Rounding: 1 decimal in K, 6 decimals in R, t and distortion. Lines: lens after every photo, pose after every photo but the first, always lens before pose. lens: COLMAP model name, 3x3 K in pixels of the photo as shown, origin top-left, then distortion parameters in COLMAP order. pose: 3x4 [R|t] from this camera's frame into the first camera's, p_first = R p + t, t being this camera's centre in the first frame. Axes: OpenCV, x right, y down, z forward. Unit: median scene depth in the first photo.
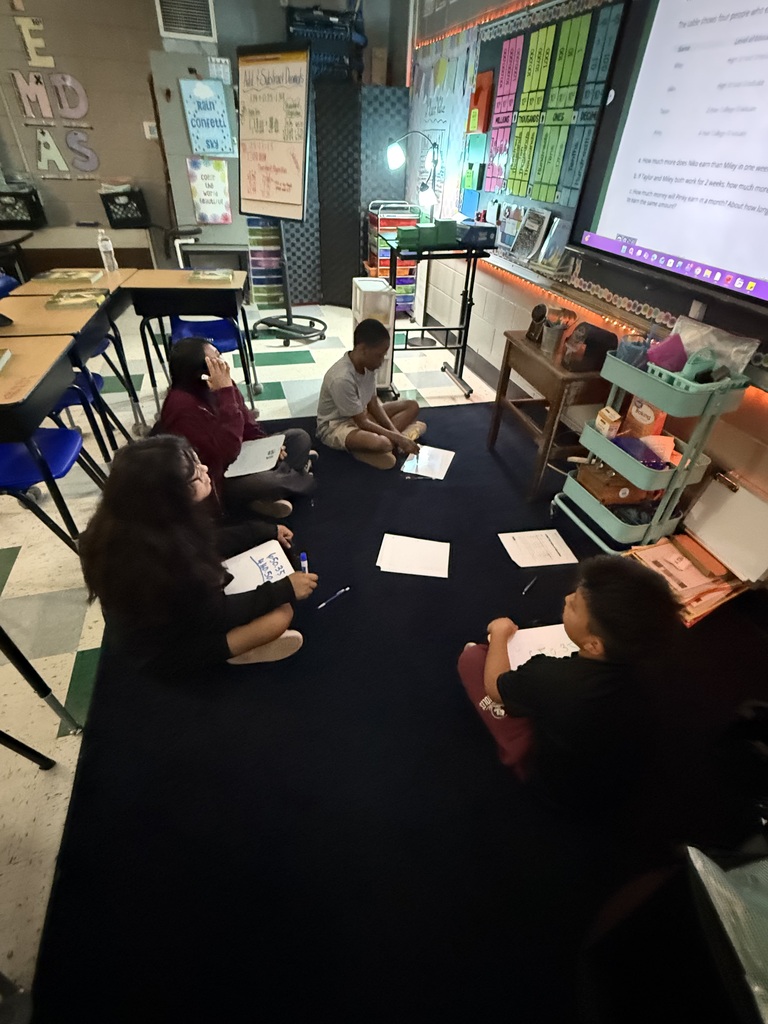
lens RADIAL K [[511.3, 0, 384.0], [0, 511.3, 512.0], [0, 0, 1]] dist [0.000084, 0.000094]
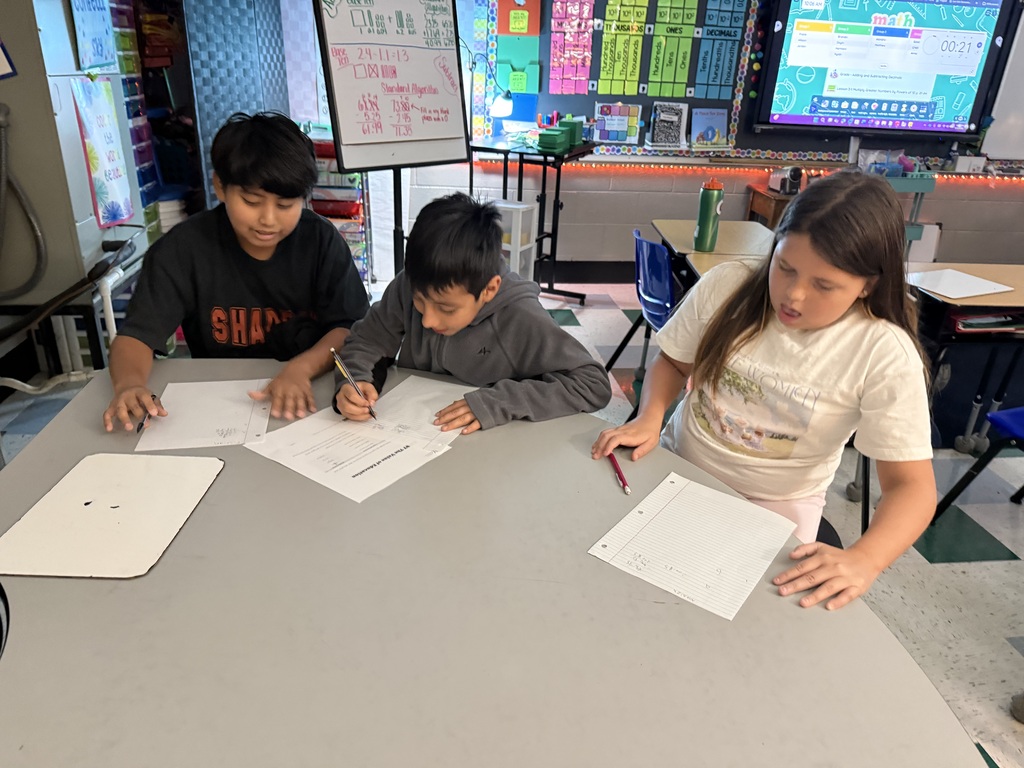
lens RADIAL K [[732.6, 0, 512.0], [0, 732.6, 384.0], [0, 0, 1]] dist [-0.004618, -0.005404]
pose [[0.160173, -0.434232, 0.886447, -1.428043], [0.549415, 0.785294, 0.285407, -0.758837], [-0.820054, 0.441312, 0.364356, 0.975434]]
